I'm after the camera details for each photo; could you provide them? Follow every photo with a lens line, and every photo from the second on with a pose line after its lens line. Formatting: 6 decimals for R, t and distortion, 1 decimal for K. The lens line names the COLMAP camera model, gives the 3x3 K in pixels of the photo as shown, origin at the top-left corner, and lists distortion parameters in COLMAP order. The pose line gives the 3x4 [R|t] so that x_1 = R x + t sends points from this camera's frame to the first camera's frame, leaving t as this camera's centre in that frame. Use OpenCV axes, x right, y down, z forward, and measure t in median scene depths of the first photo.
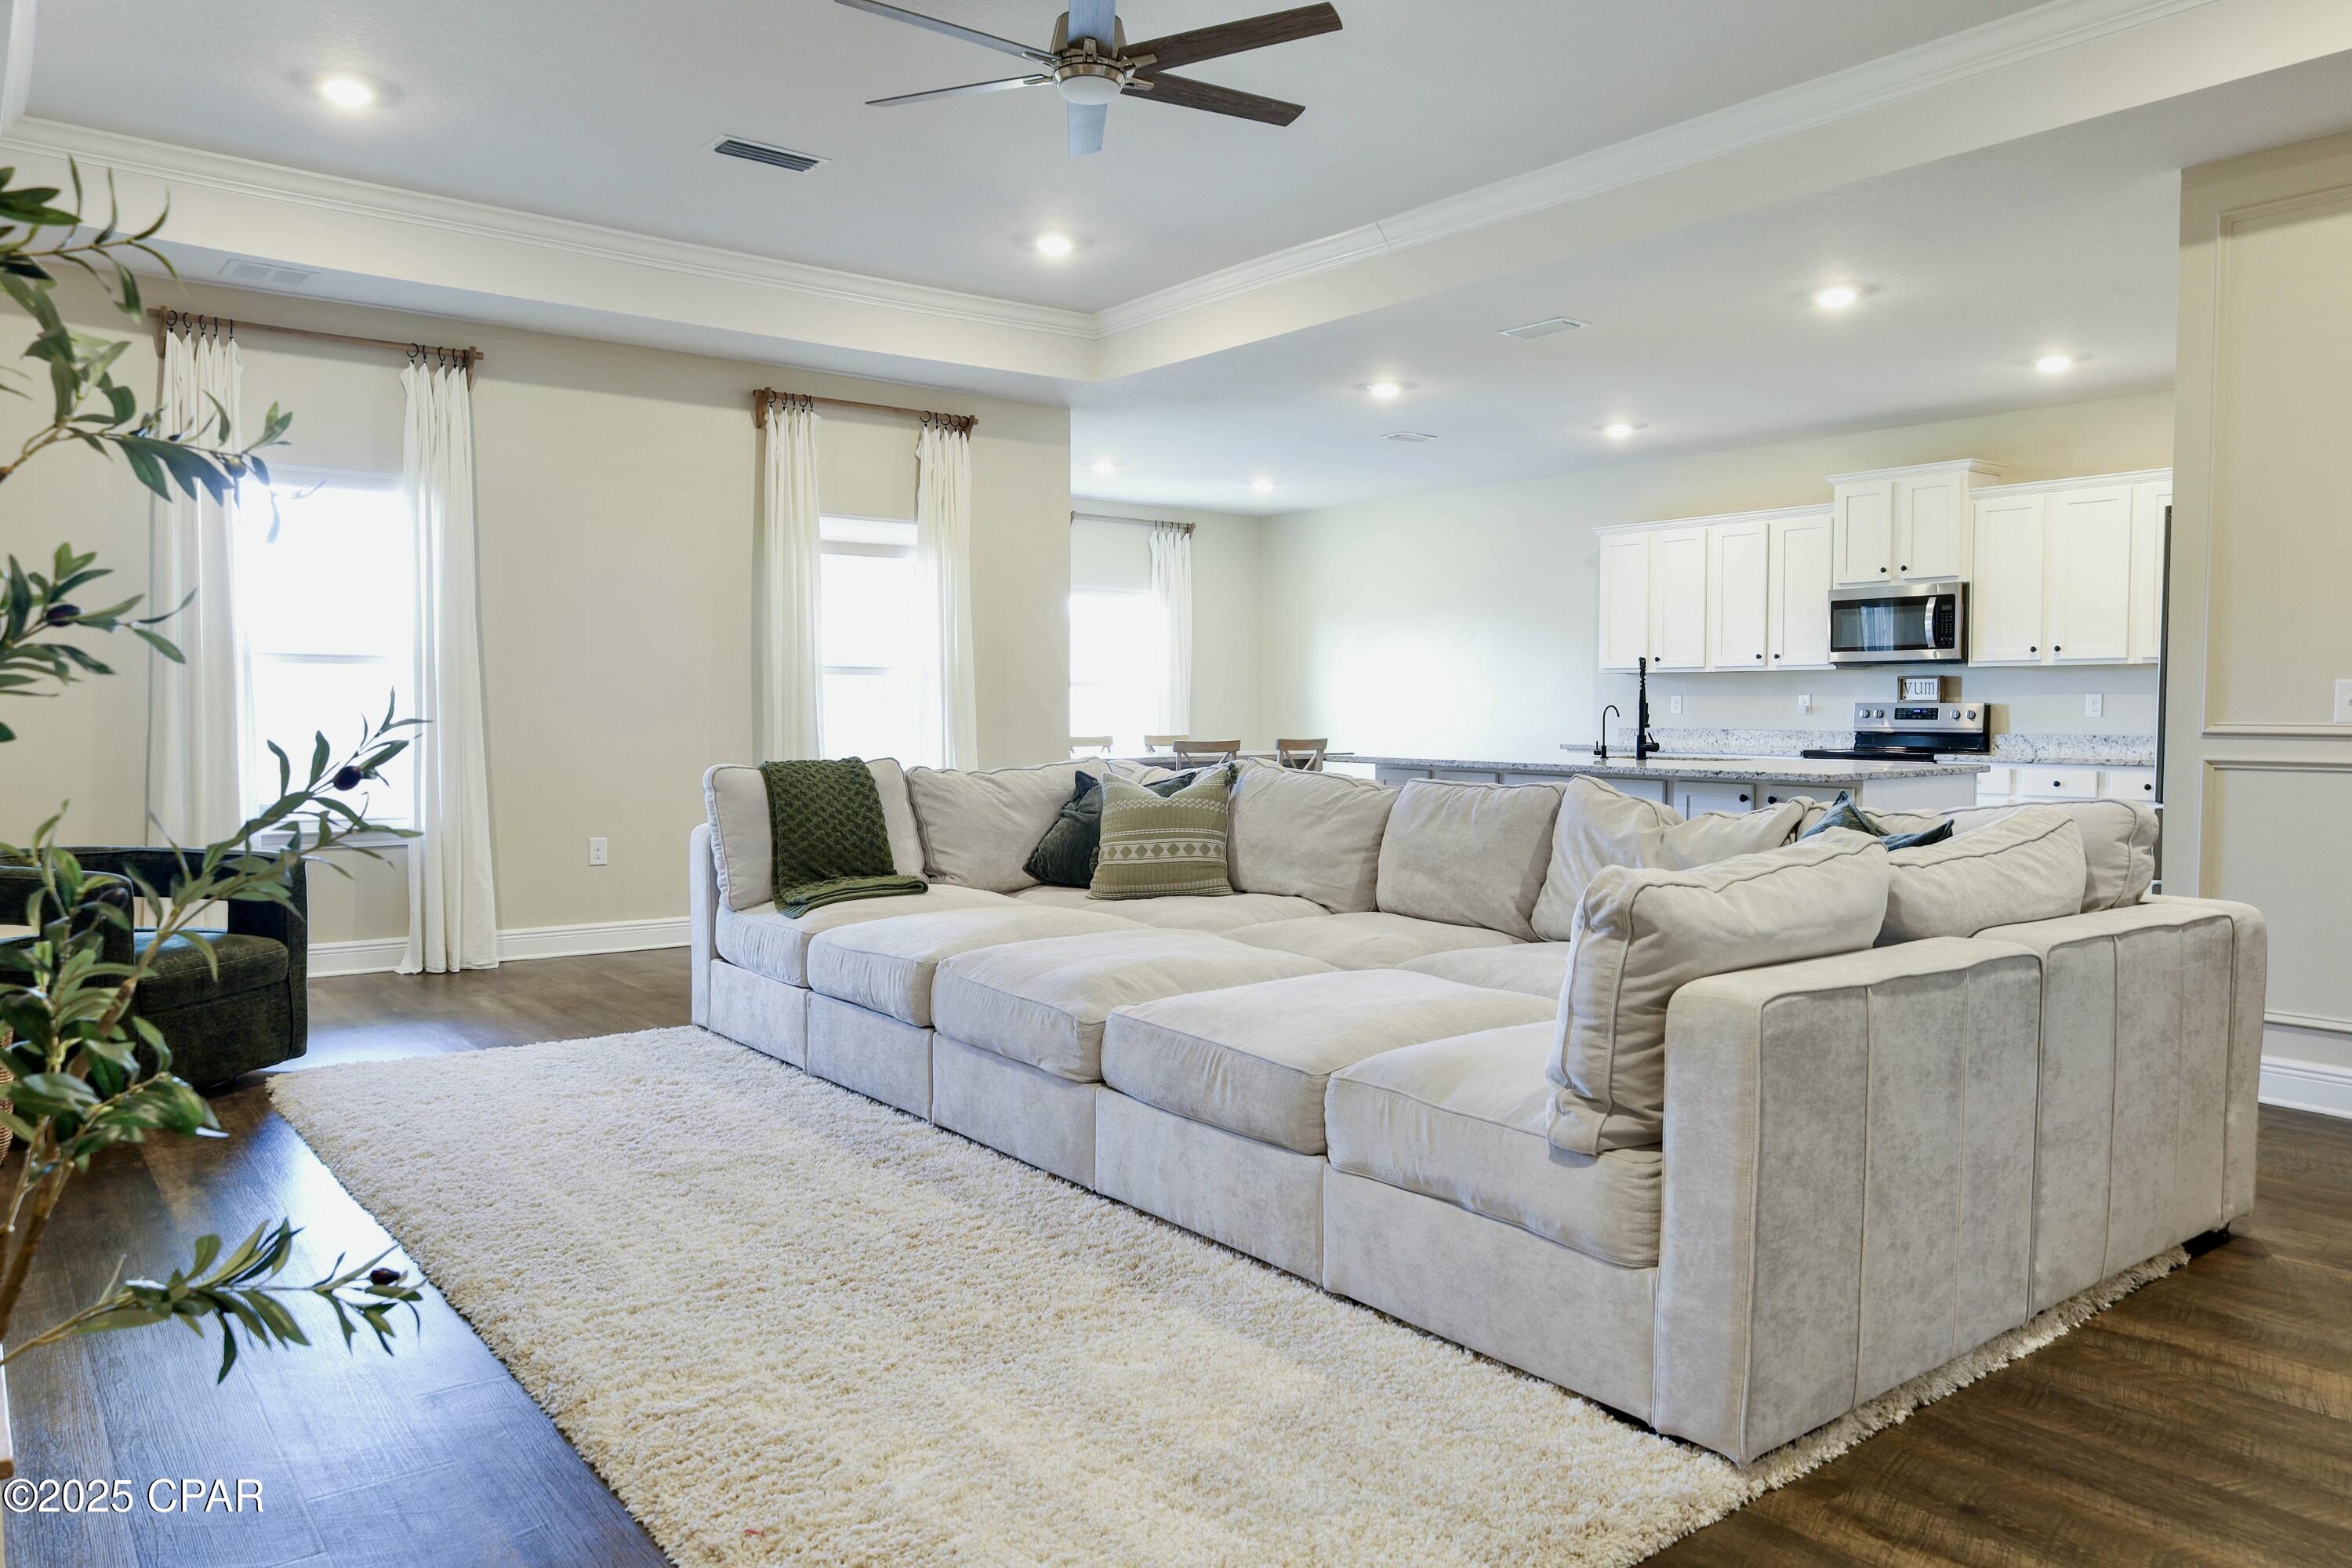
lens RADIAL K [[1600.4, 0, 1184.1], [0, 1600.4, 785.1], [0, 0, 1]] dist [-0.006328, -0.005471]
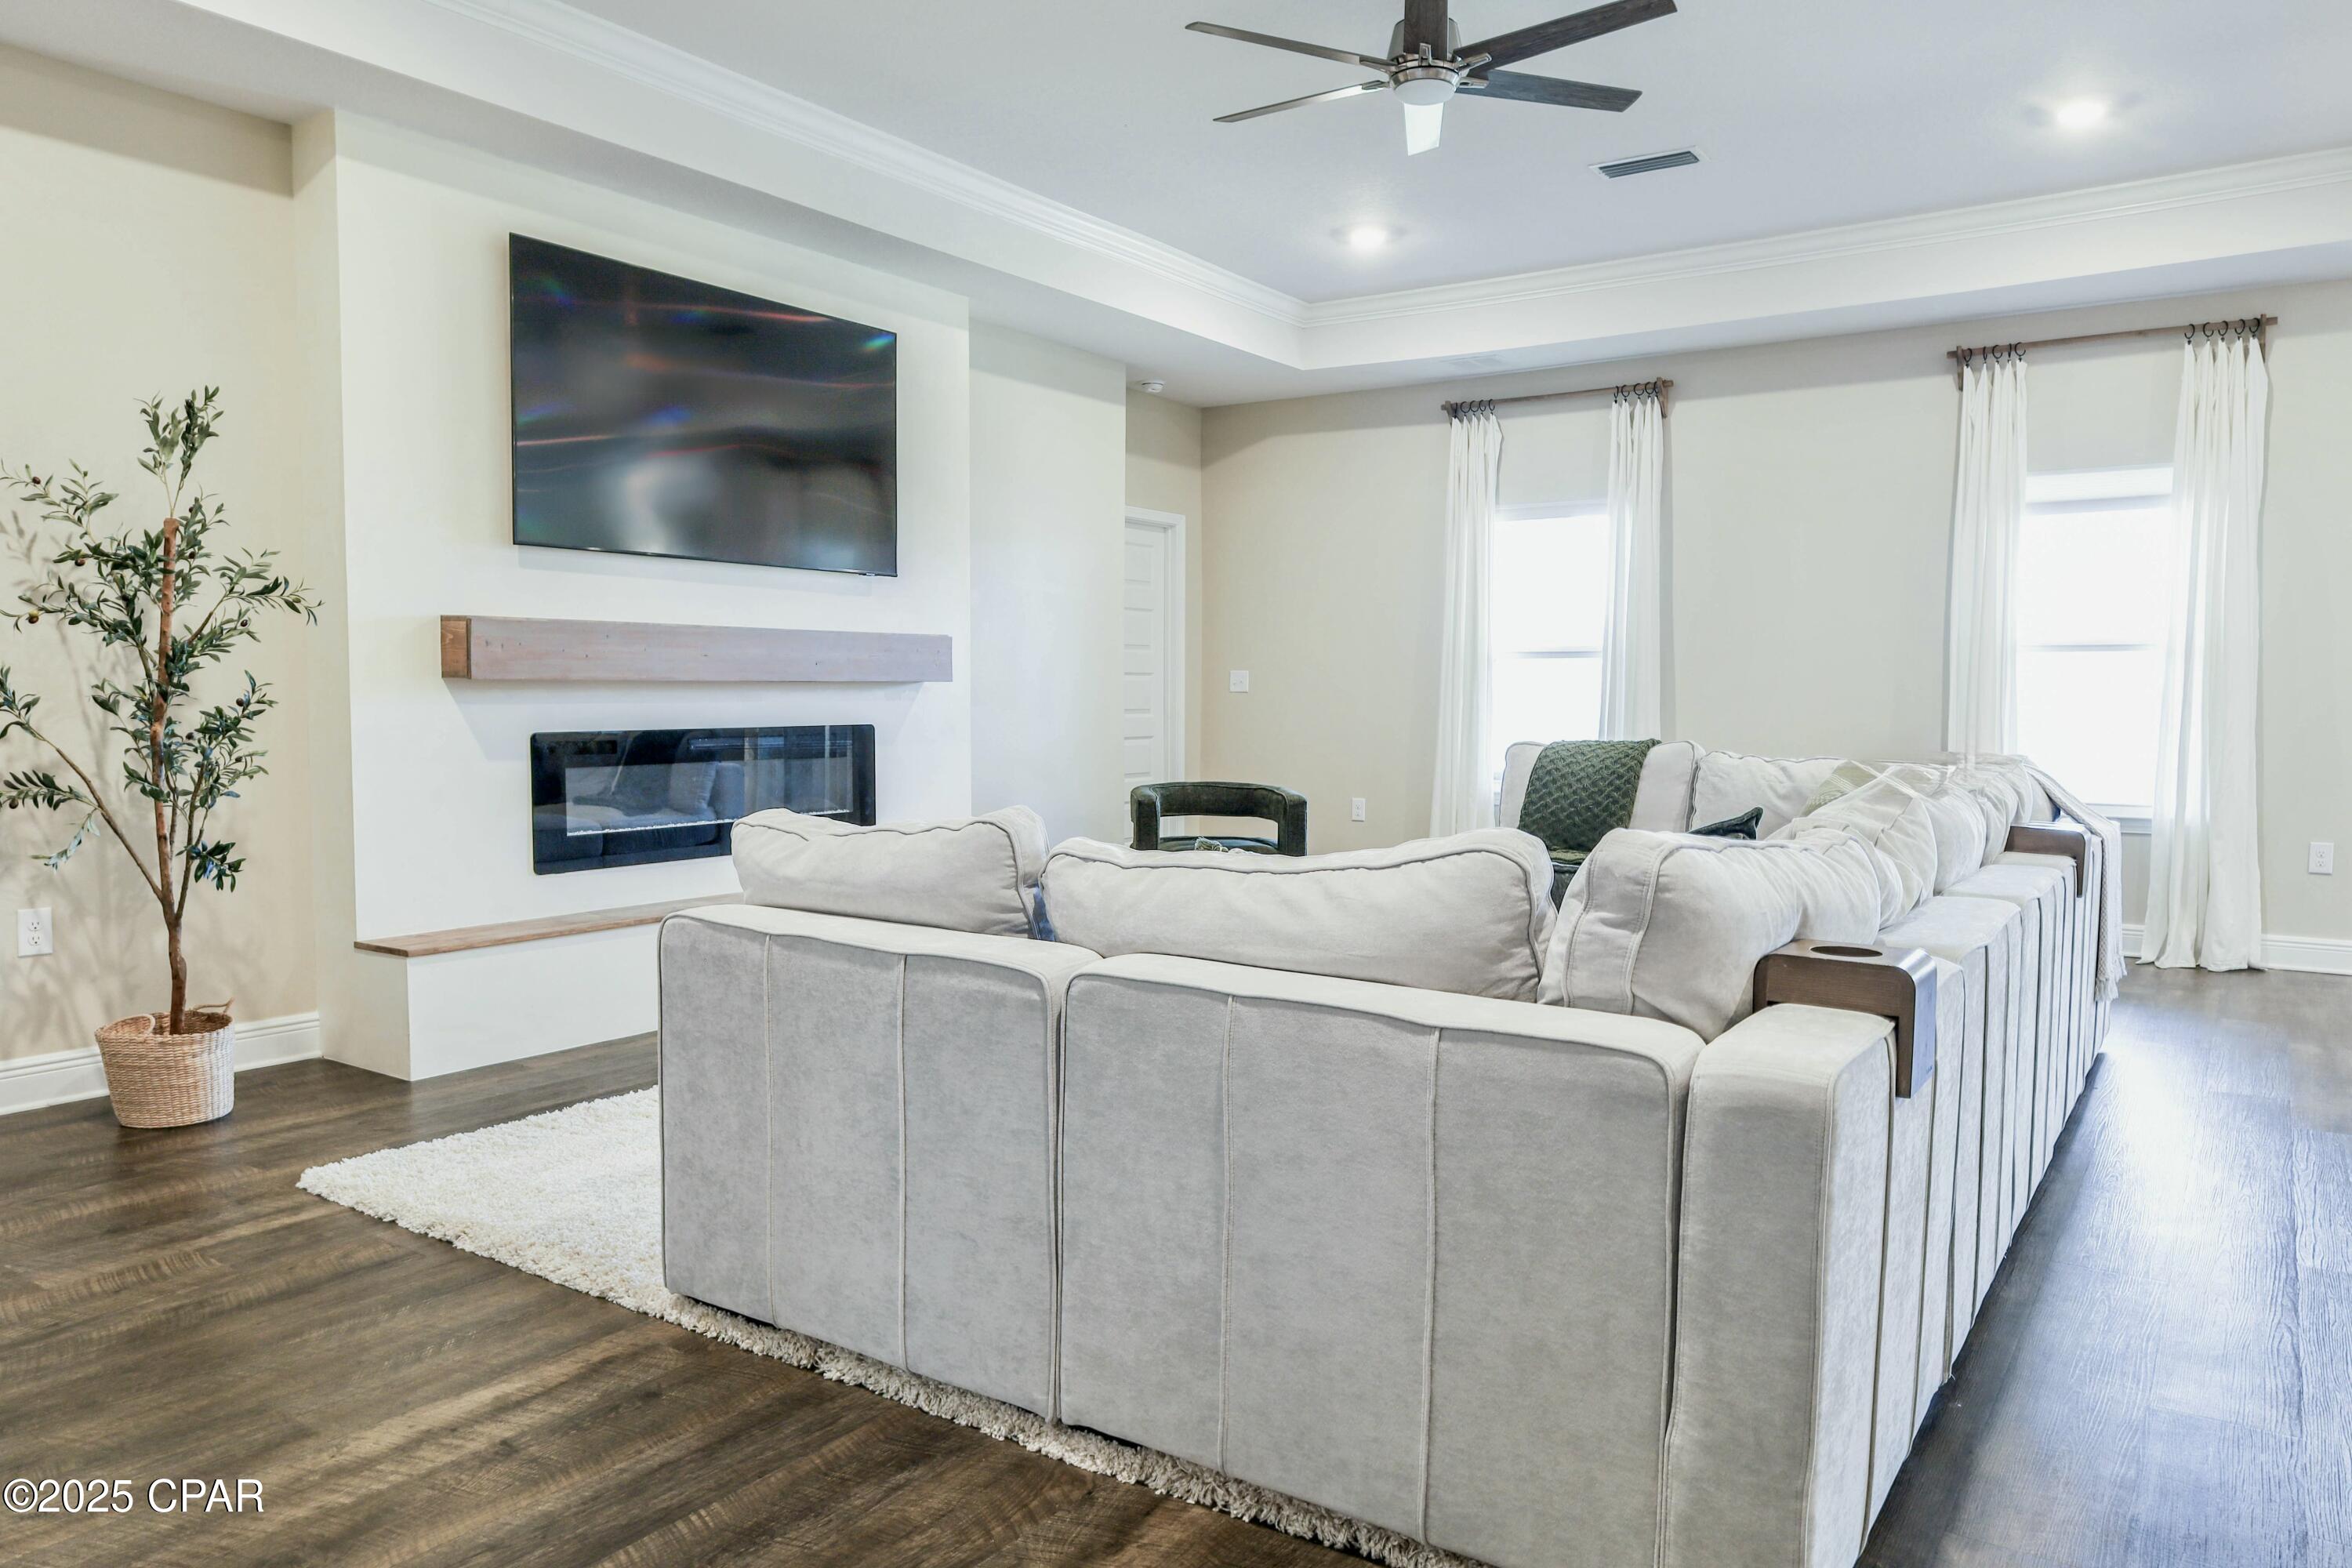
lens RADIAL K [[1600.4, 0, 1184.1], [0, 1600.4, 785.1], [0, 0, 1]] dist [-0.006328, -0.005471]
pose [[0.299135, 0.049768, -0.952912, 0.449912], [-0.046340, 0.998218, 0.037588, -0.008380], [0.953085, 0.032914, 0.300908, 0.274457]]
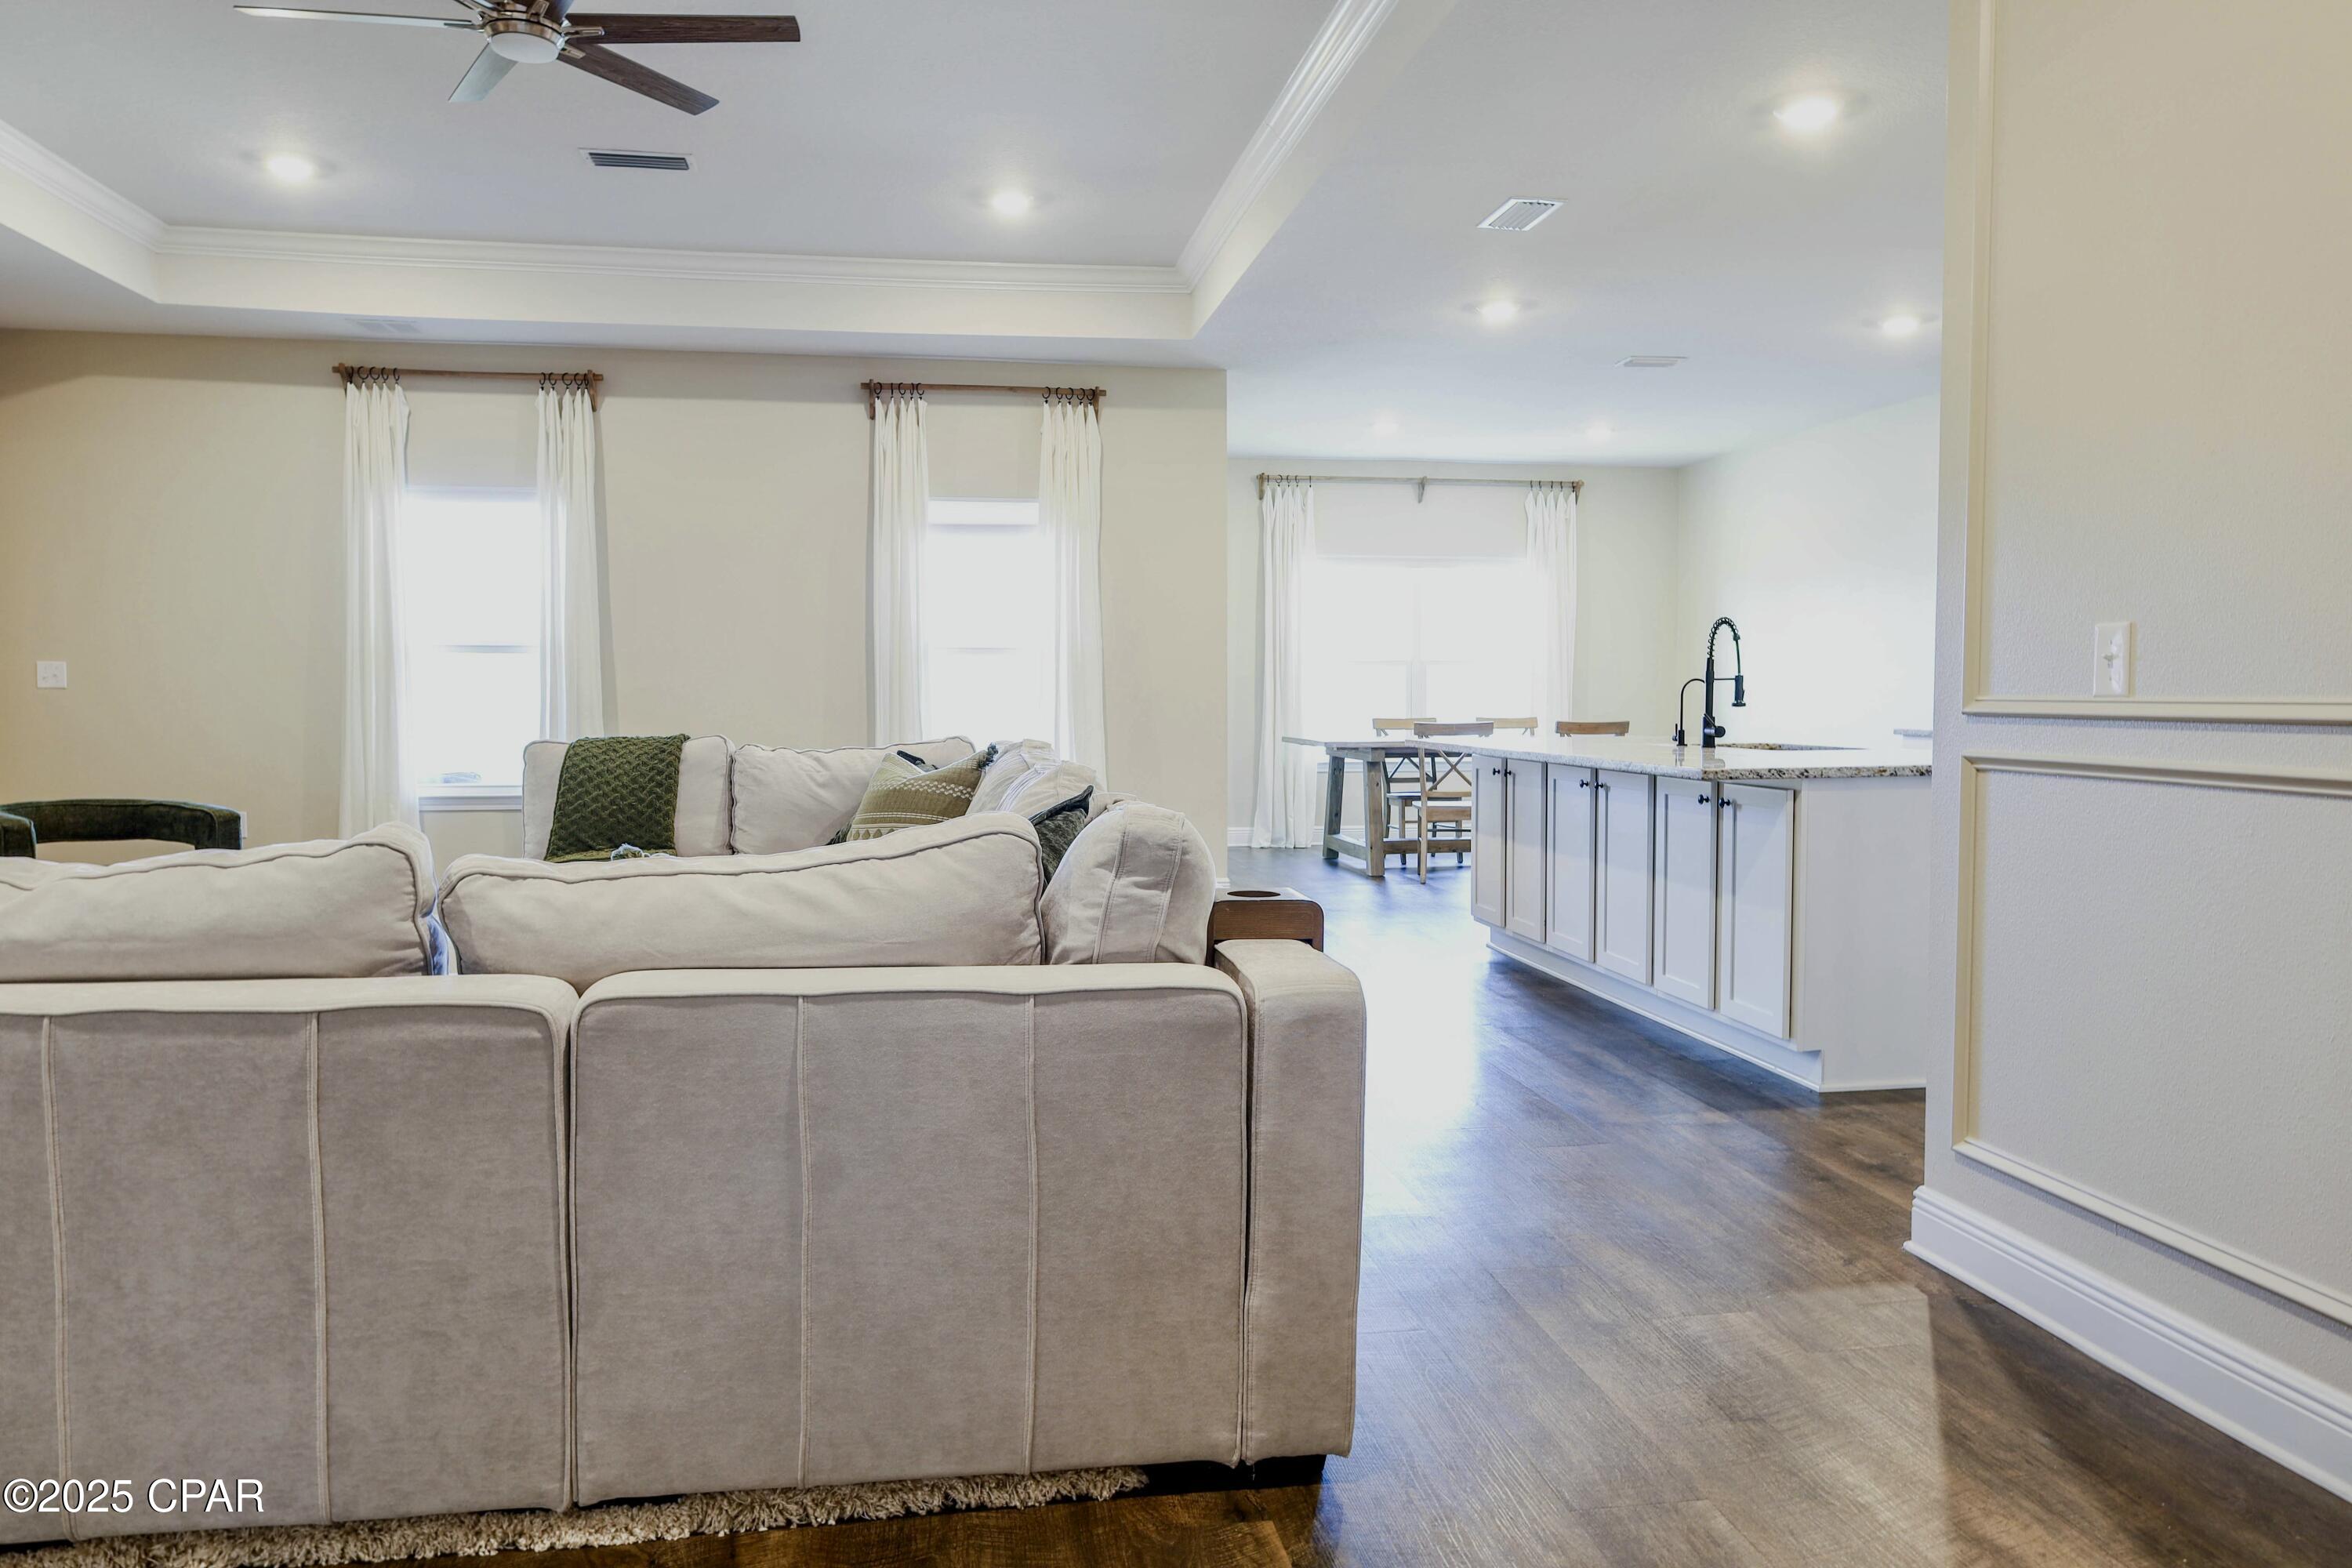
lens RADIAL K [[1601.1, 0, 1176.0], [0, 1601.1, 784.0], [0, 0, 1]] dist [-0.001700, -0.003577]
pose [[0.874194, 0.022456, -0.485058, 0.382047], [-0.018286, 0.999744, 0.013328, -0.003235], [0.485233, -0.002782, 0.874380, 0.168312]]
